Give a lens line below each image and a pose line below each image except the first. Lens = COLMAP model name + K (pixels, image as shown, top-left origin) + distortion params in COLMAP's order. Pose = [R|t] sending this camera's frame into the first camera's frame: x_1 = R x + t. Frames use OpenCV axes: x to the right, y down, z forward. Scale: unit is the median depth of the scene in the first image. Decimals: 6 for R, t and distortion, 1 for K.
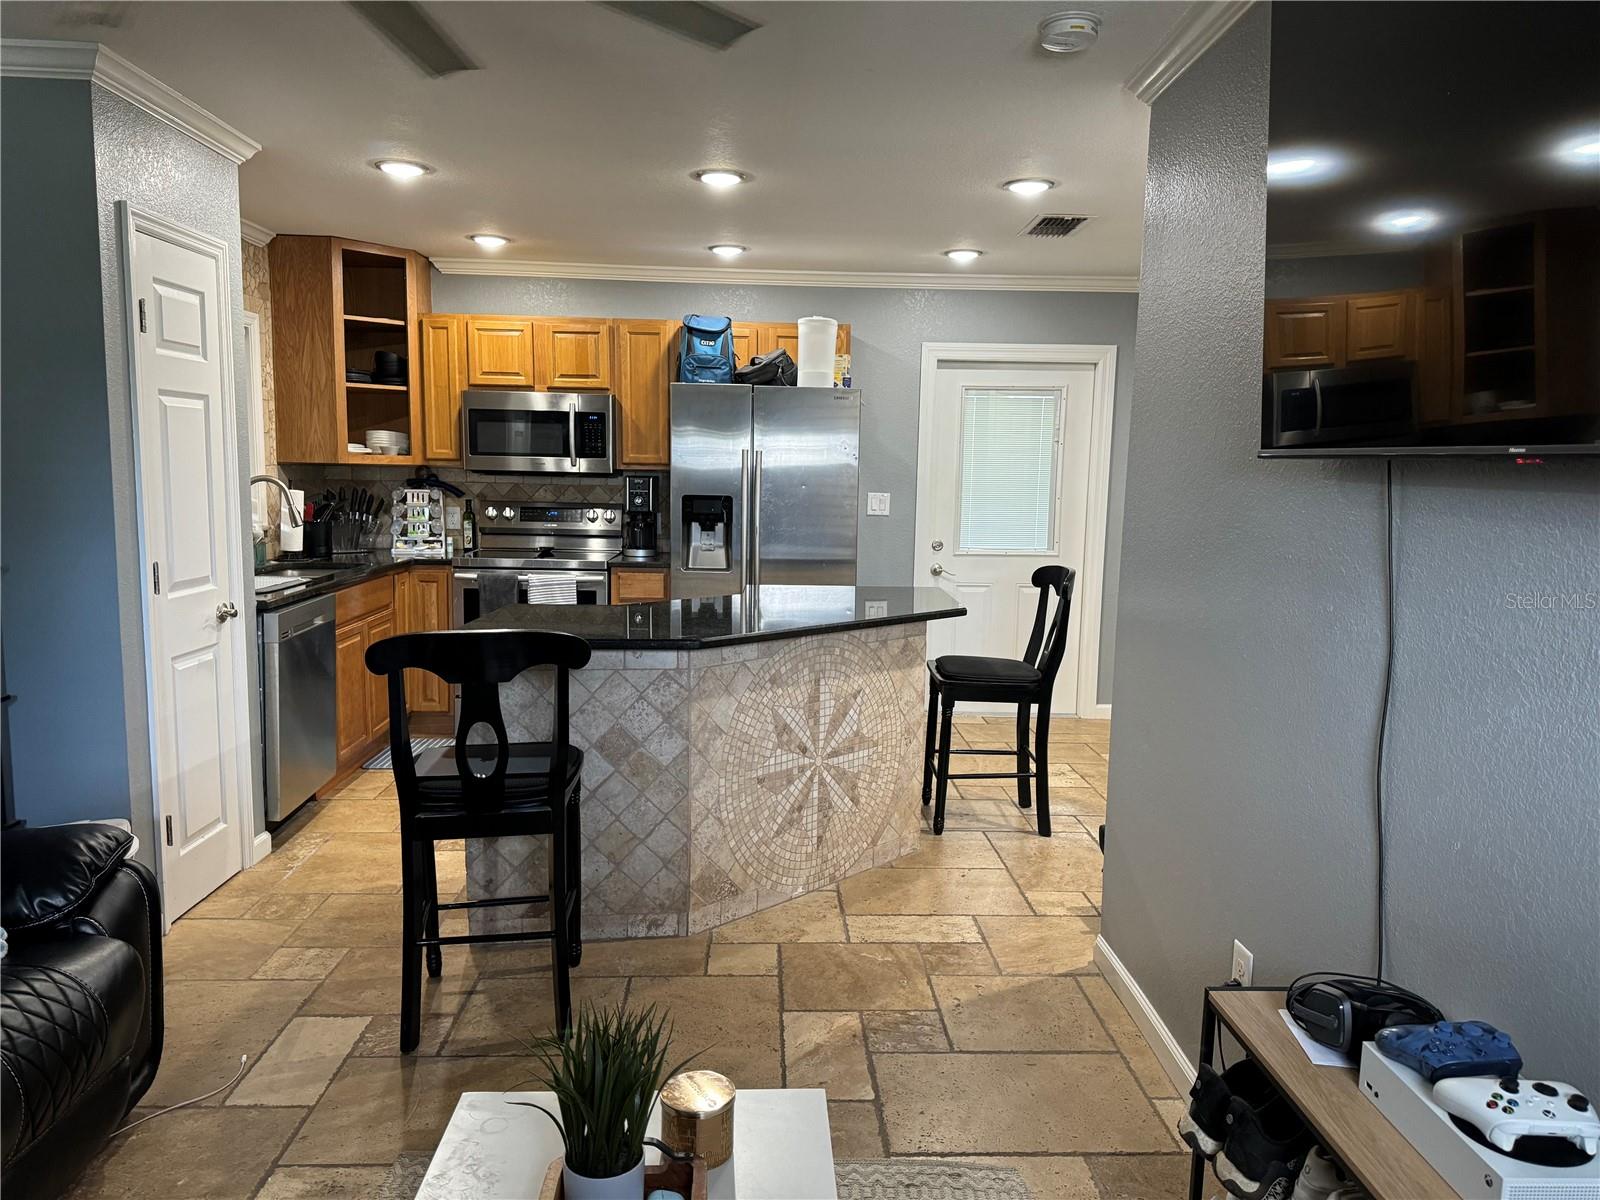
lens RADIAL K [[1132.2, 0, 803.0], [0, 1132.2, 600.9], [0, 0, 1]] dist [0.009241, -0.005902]
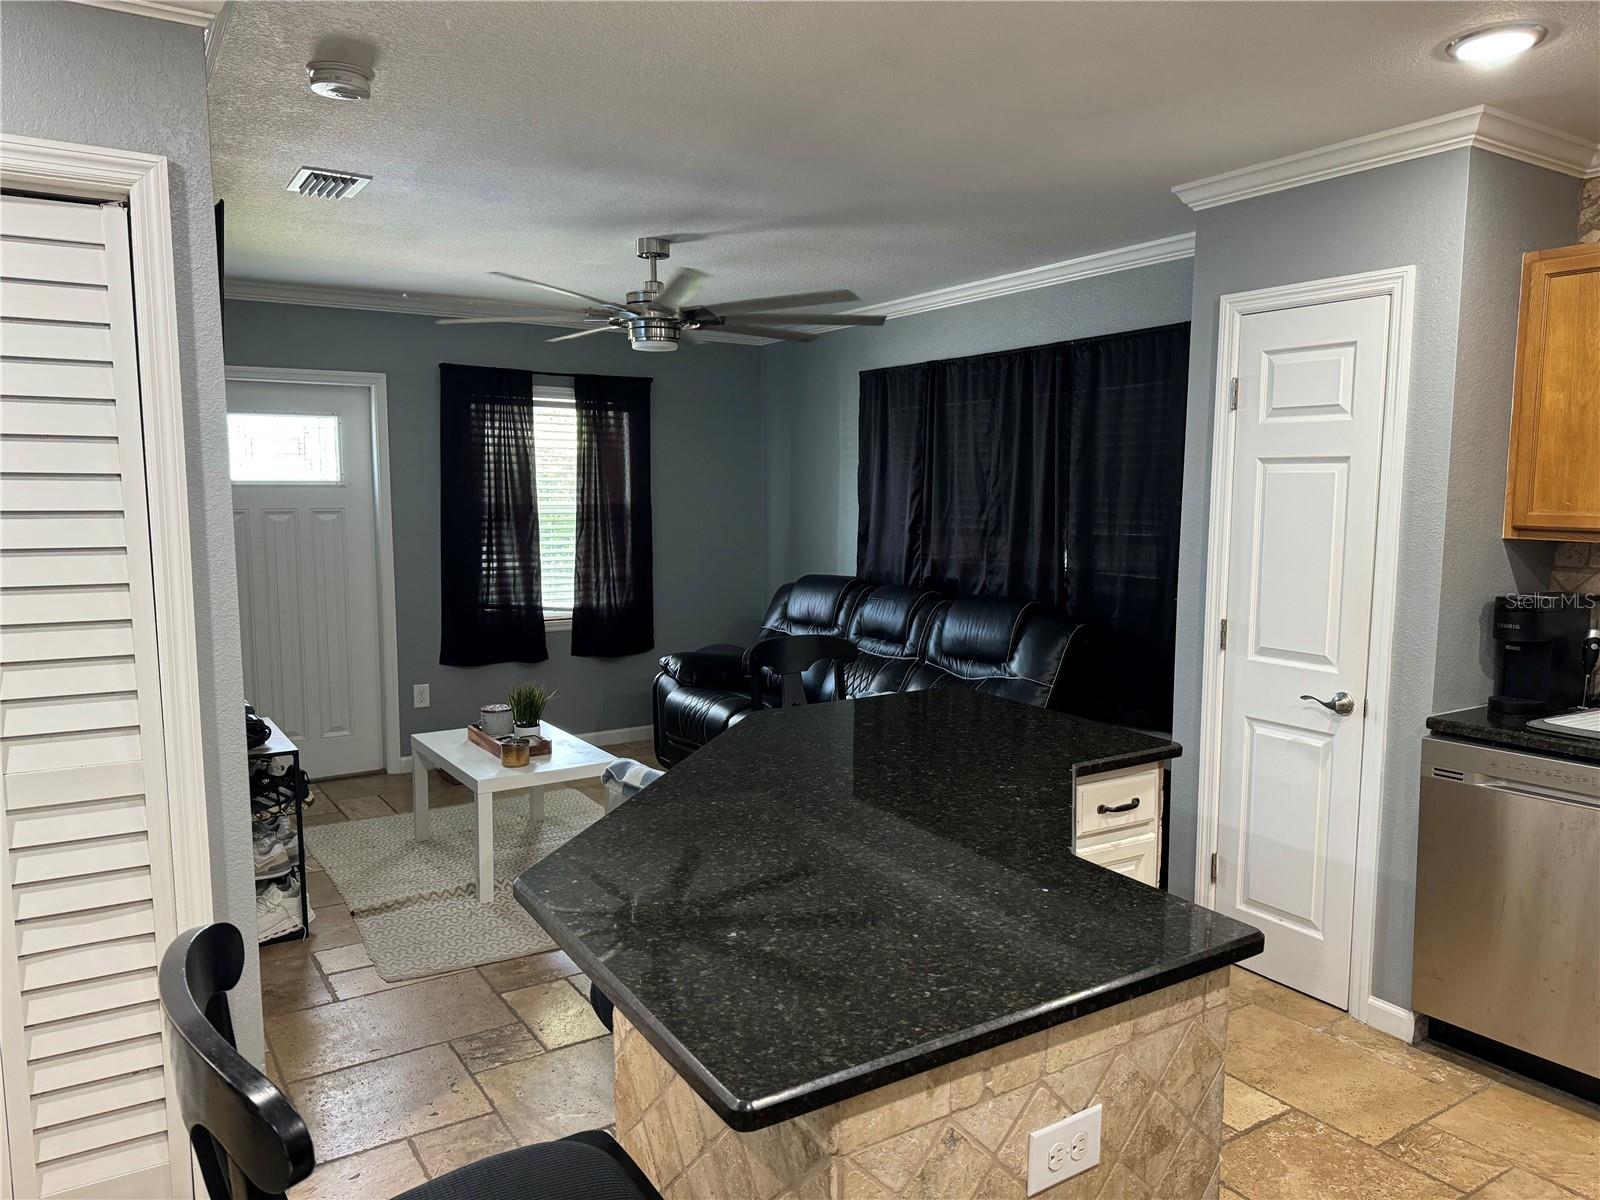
lens RADIAL K [[1132.2, 0, 801.1], [0, 1132.2, 603.9], [0, 0, 1]] dist [0.009241, -0.005902]
pose [[-0.860402, 0.029042, -0.508788, 0.364918], [-0.084346, 0.976490, 0.198375, -0.254812], [0.502587, 0.213597, -0.837724, 1.896288]]
